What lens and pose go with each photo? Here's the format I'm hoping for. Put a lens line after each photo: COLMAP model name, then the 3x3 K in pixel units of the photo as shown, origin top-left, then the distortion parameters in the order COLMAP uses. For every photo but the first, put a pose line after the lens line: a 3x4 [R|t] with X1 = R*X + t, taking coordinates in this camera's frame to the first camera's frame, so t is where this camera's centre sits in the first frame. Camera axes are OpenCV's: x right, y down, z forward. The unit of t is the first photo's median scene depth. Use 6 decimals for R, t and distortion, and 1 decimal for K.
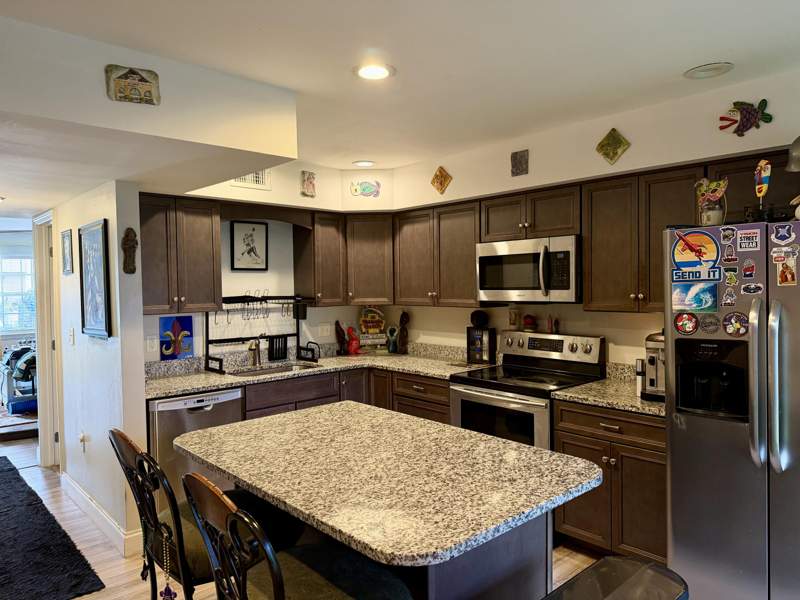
lens RADIAL K [[559.6, 0, 400.6], [0, 559.6, 300.3], [0, 0, 1]] dist [0.026745, -0.002744]
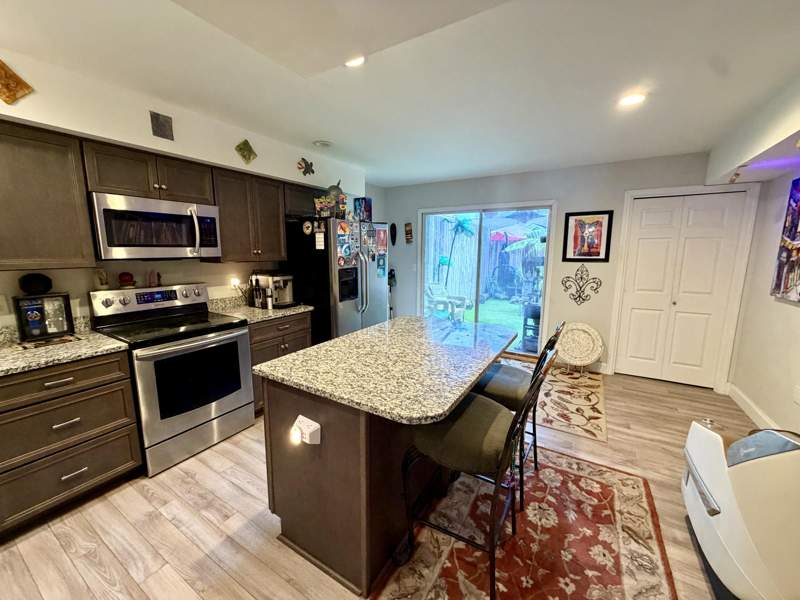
lens RADIAL K [[320.7, 0, 399.4], [0, 320.7, 297.7], [0, 0, 1]] dist [0.003016, 0.000126]
pose [[-0.278934, -0.137464, 0.950421, -0.798705], [0.027853, 0.988127, 0.151092, -0.005849], [-0.959906, 0.068617, -0.271793, 1.127391]]
